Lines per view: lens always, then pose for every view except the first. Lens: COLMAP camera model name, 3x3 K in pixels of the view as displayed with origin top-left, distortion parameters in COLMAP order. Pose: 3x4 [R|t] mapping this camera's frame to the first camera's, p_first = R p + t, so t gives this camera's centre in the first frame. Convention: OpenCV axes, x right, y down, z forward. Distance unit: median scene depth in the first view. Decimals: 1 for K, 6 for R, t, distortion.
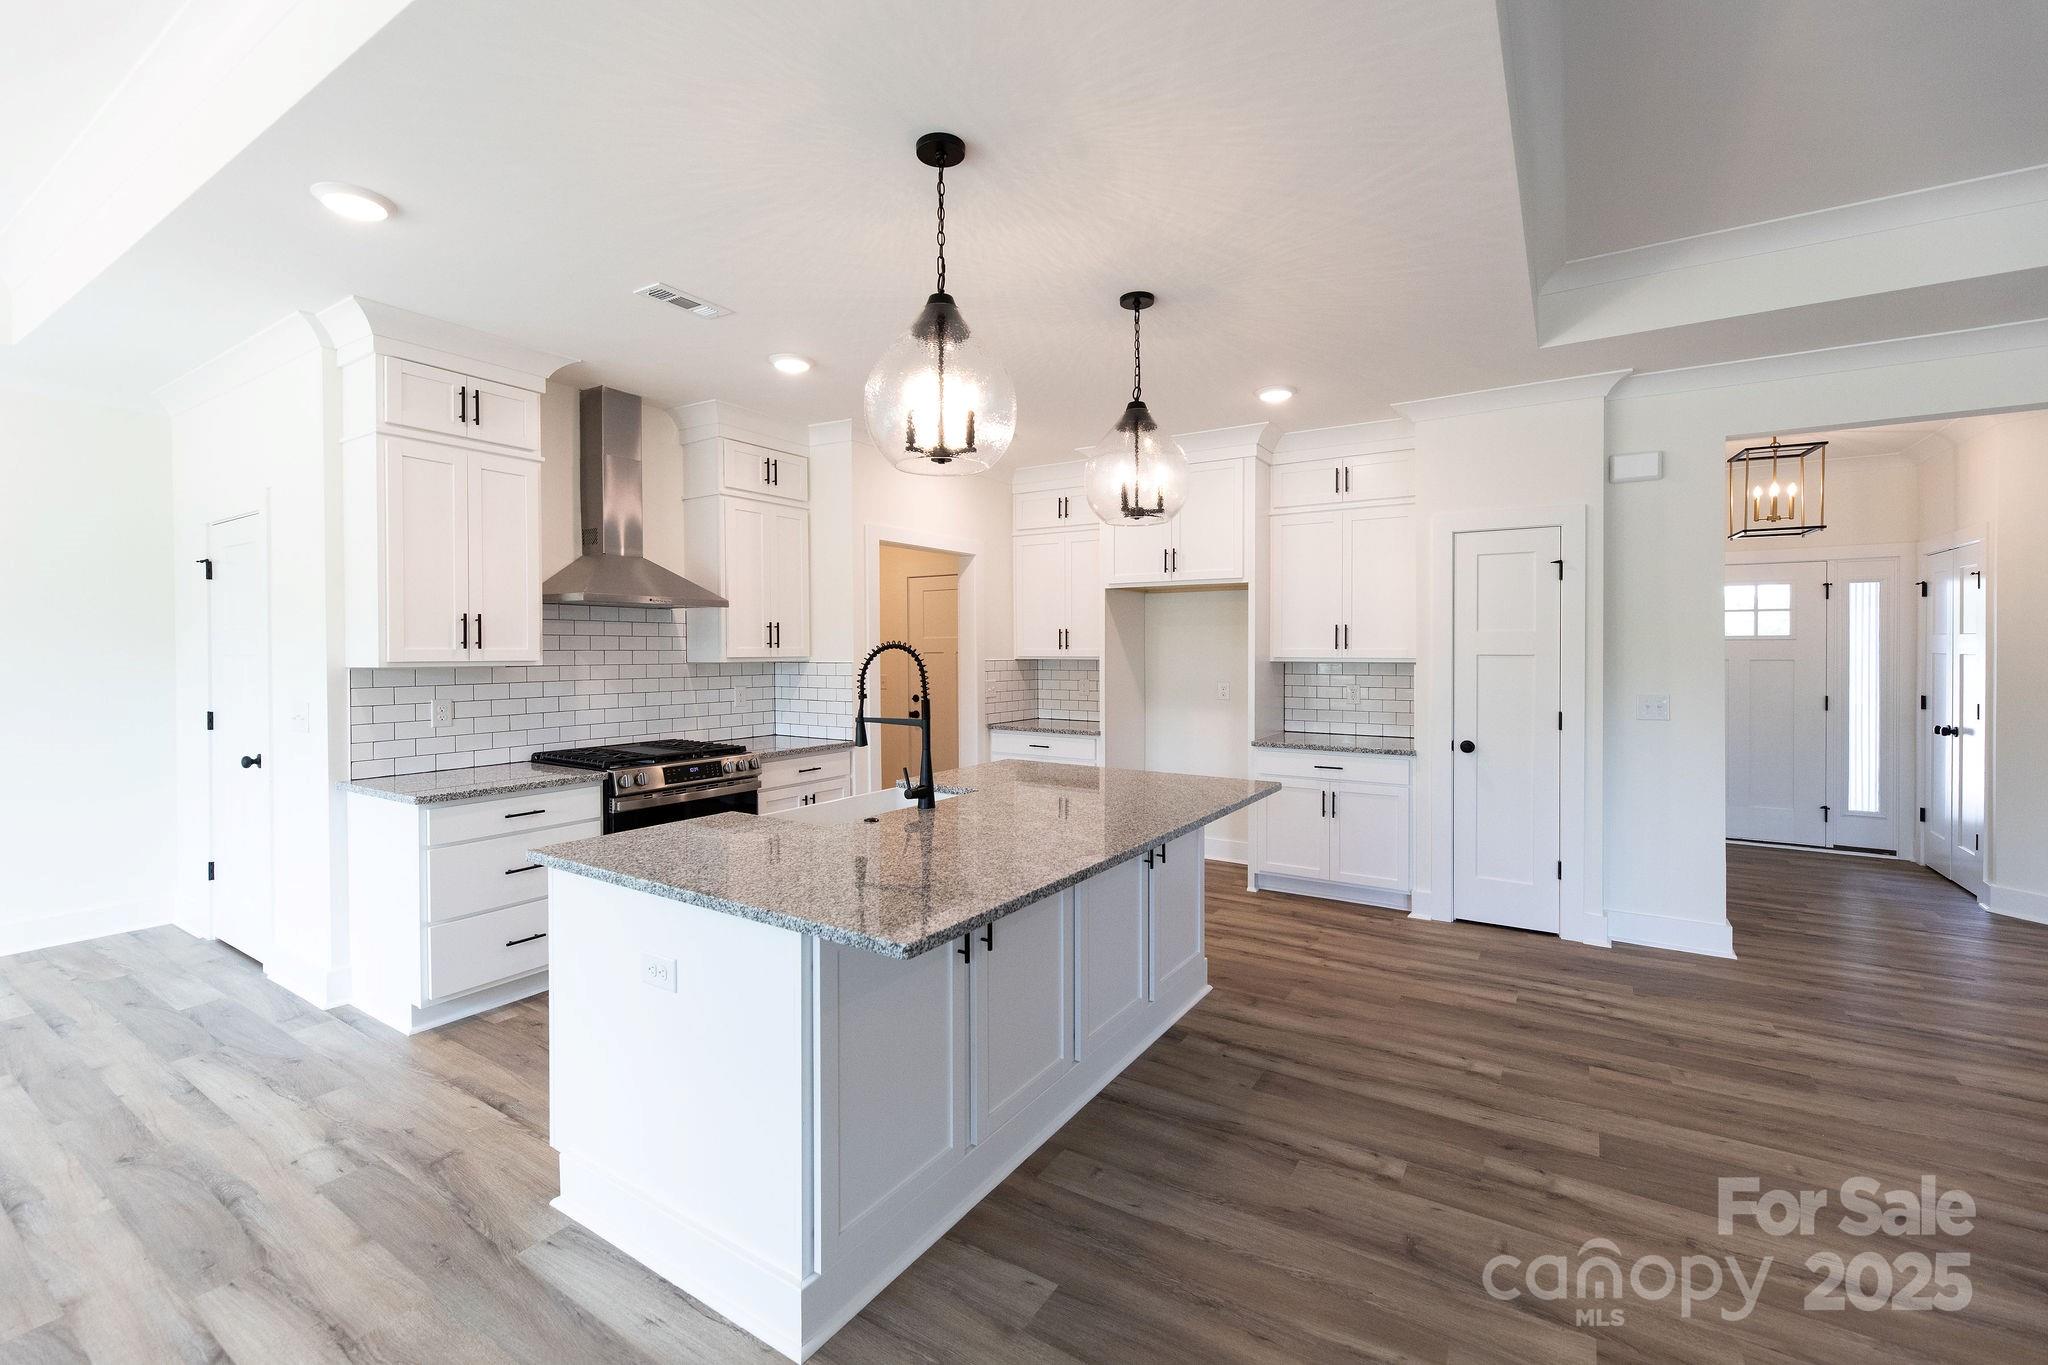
lens RADIAL K [[838.0, 0, 1068.2], [0, 838.0, 655.8], [0, 0, 1]] dist [-0.000971, -0.000104]
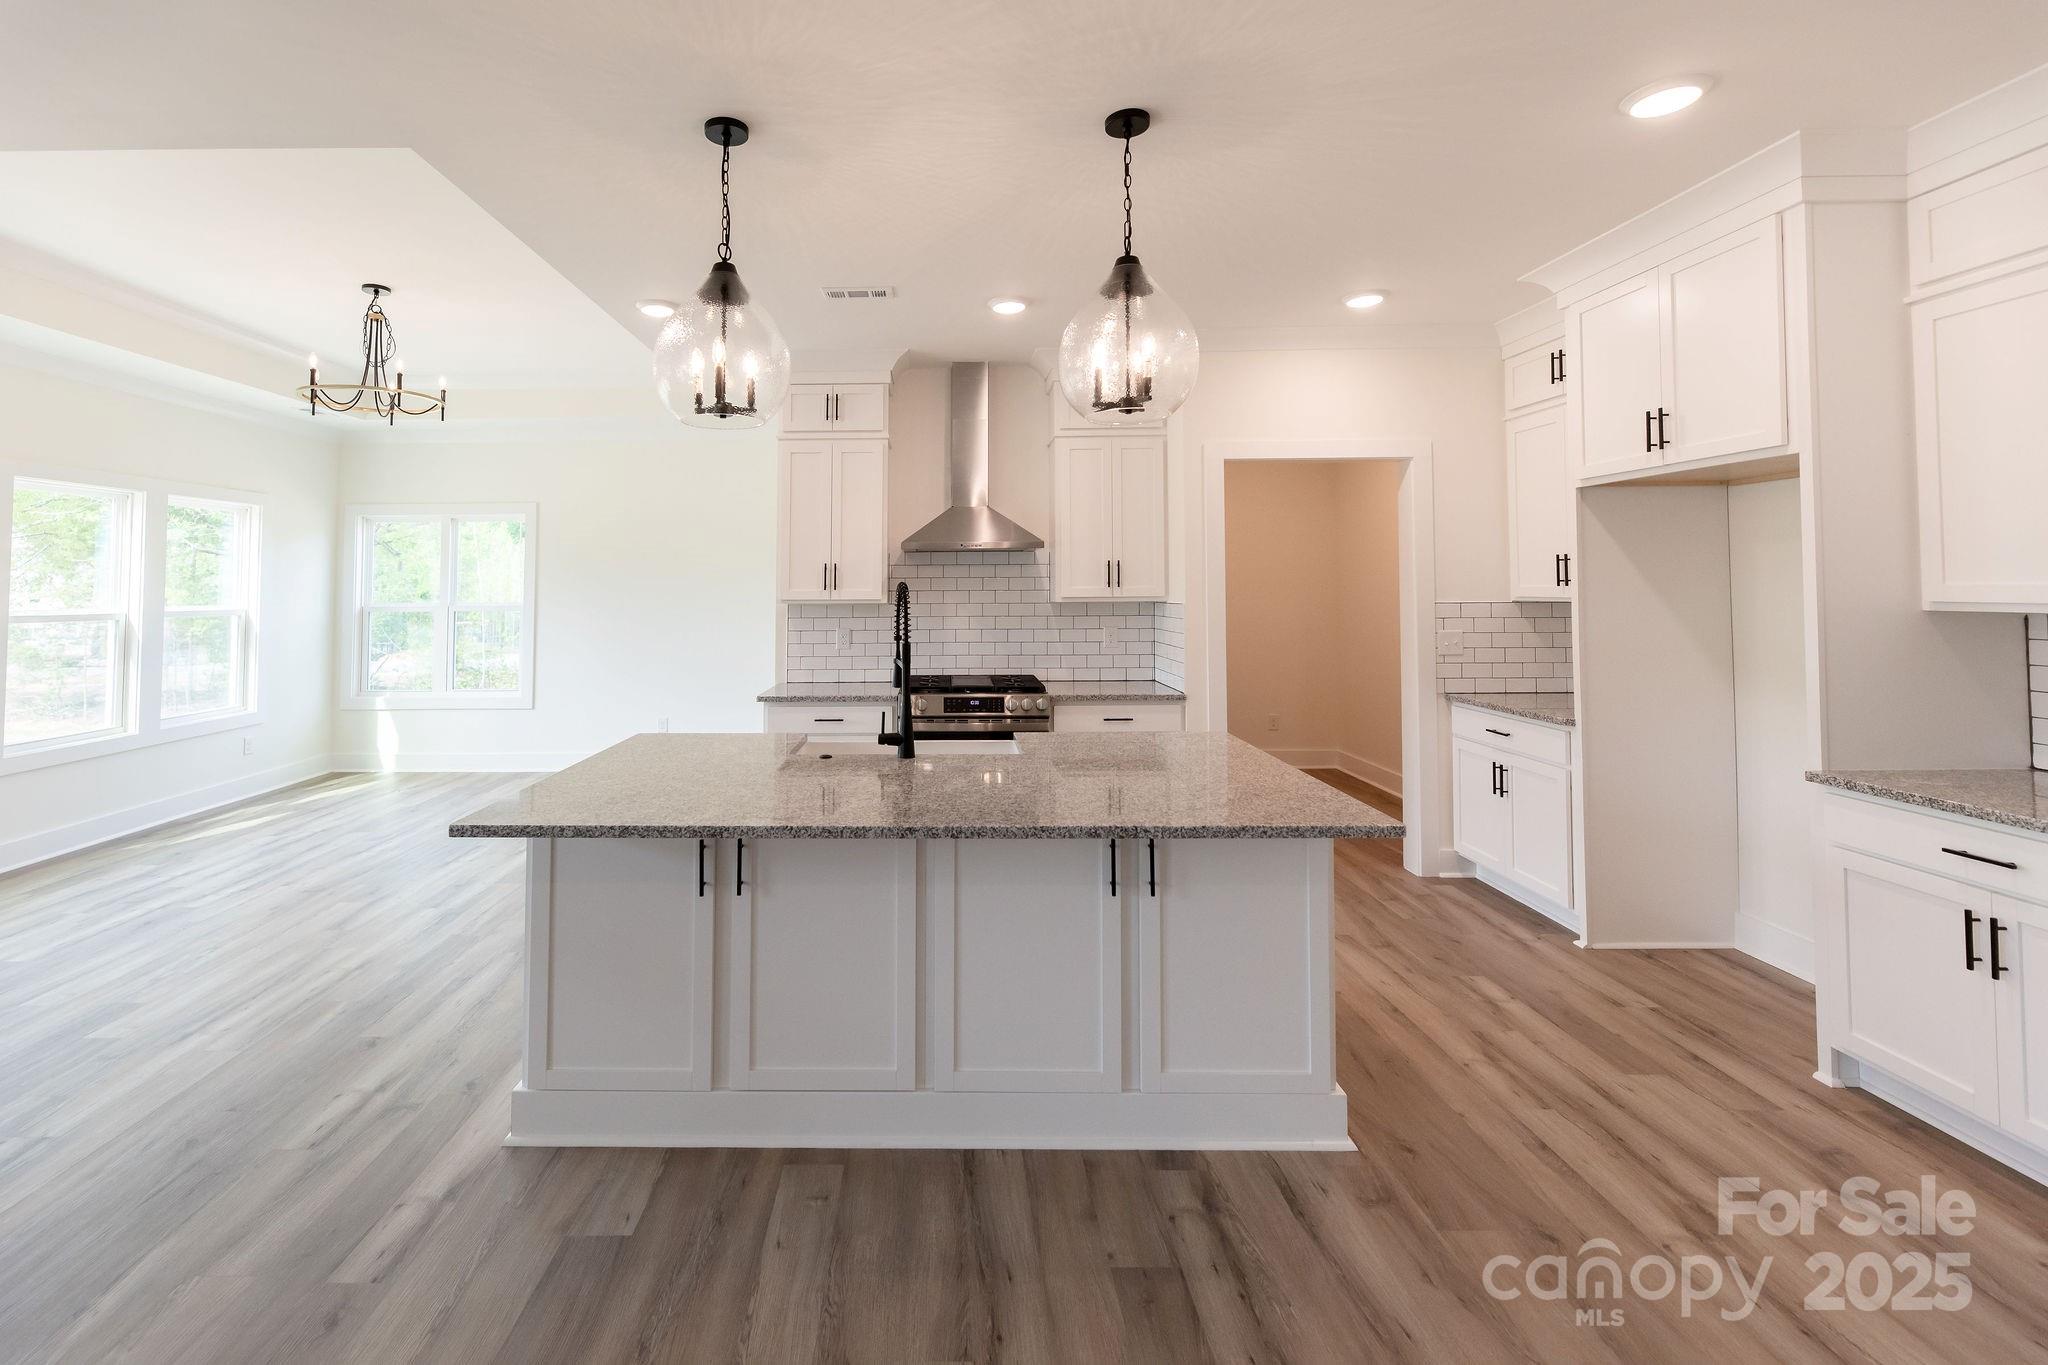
lens RADIAL K [[928.7, 0, 941.0], [0, 928.7, 550.8], [0, 0, 1]] dist [0.000070, -0.000716]
pose [[0.511022, -0.038078, -0.858724, 0.600842], [-0.000787, 0.998997, -0.044766, -0.004573], [0.859567, 0.023553, 0.510479, 0.384043]]
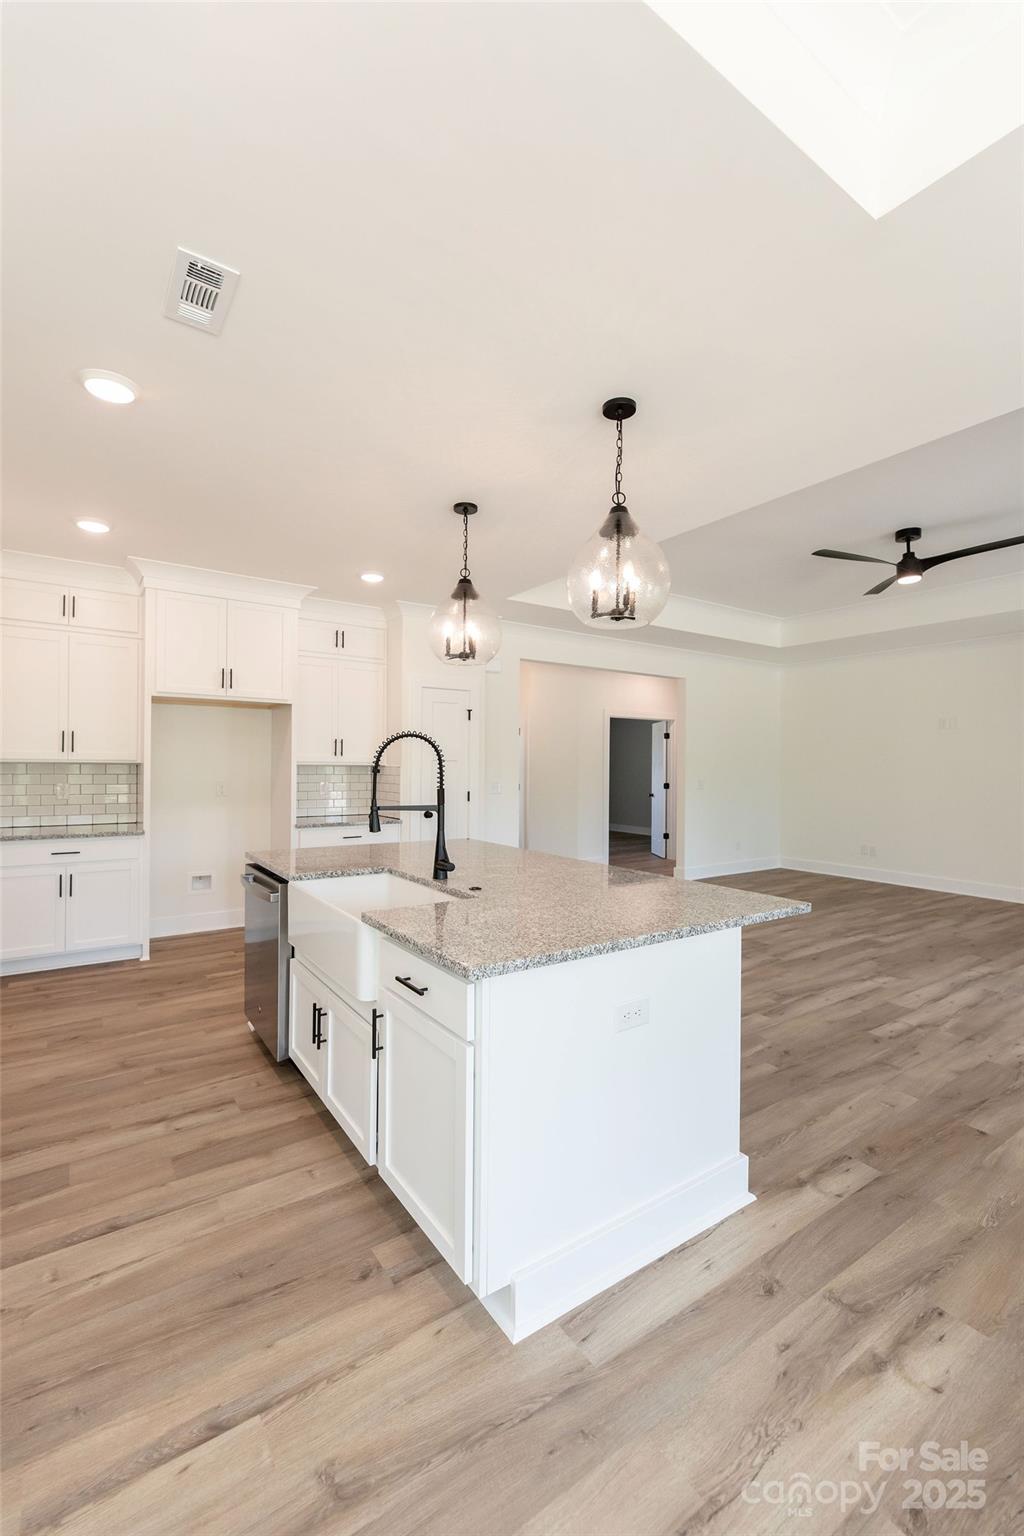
lens RADIAL K [[640.2, 0, 484.1], [0, 640.2, 773.5], [0, 0, 1]] dist [0.001862, -0.000140]
pose [[0.443472, -0.006437, 0.896265, -0.752207], [0.012242, 0.999924, 0.001124, 0.032724], [-0.896204, 0.010474, 0.443518, 0.410736]]
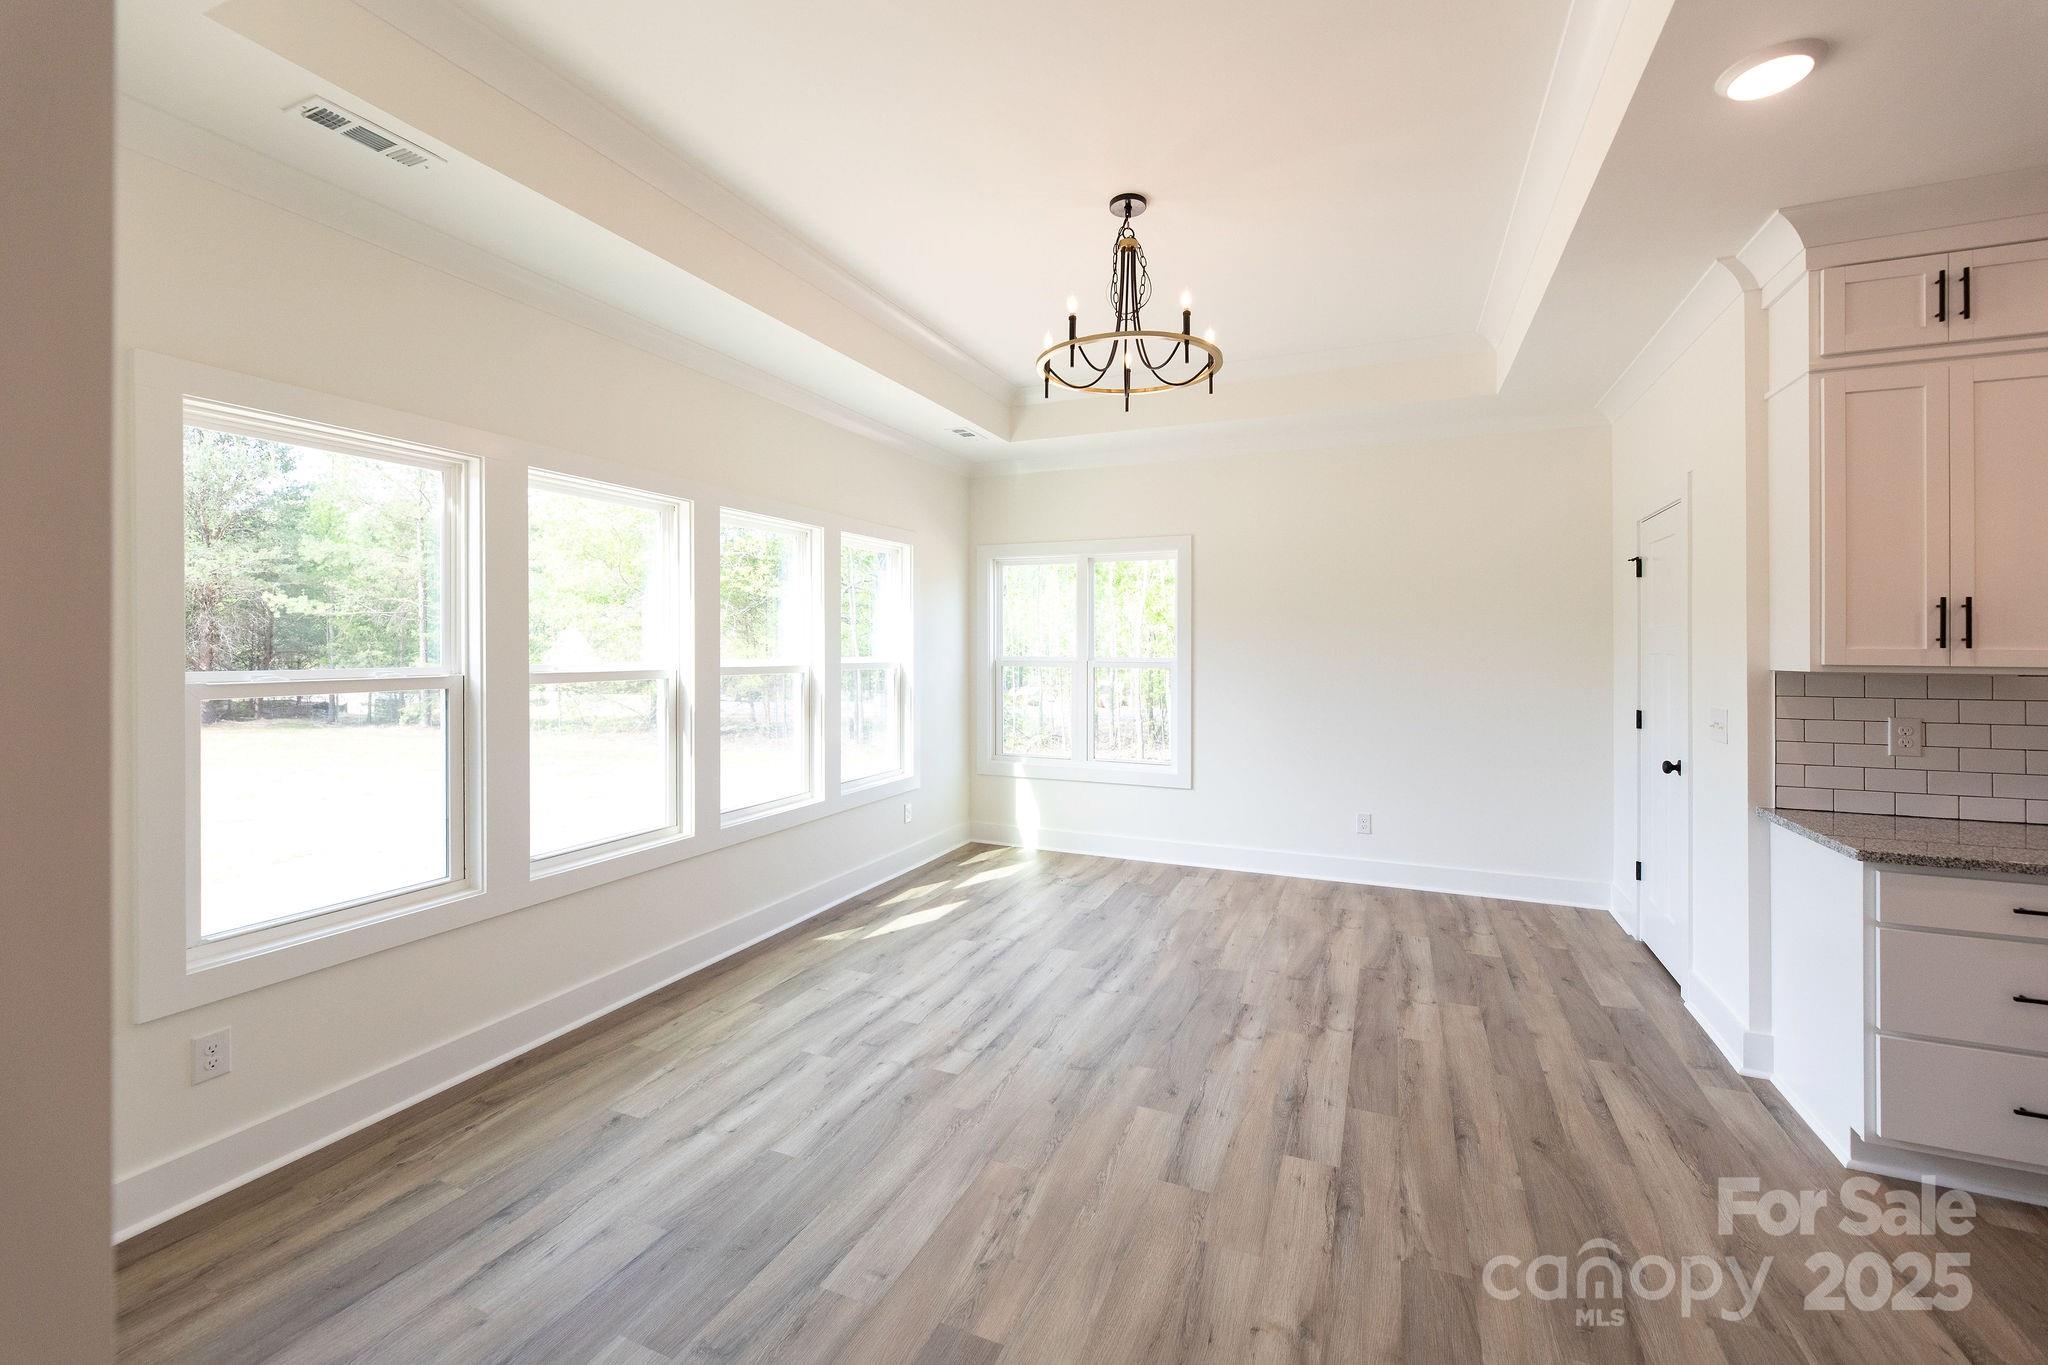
lens RADIAL K [[879.6, 0, 991.4], [0, 879.6, 642.2], [0, 0, 1]] dist [0.001146, -0.000625]
pose [[0.113097, -0.002072, -0.993582, -0.082087], [-0.011514, 0.999928, -0.003396, -0.001639], [0.993517, 0.011825, 0.113065, 0.129748]]
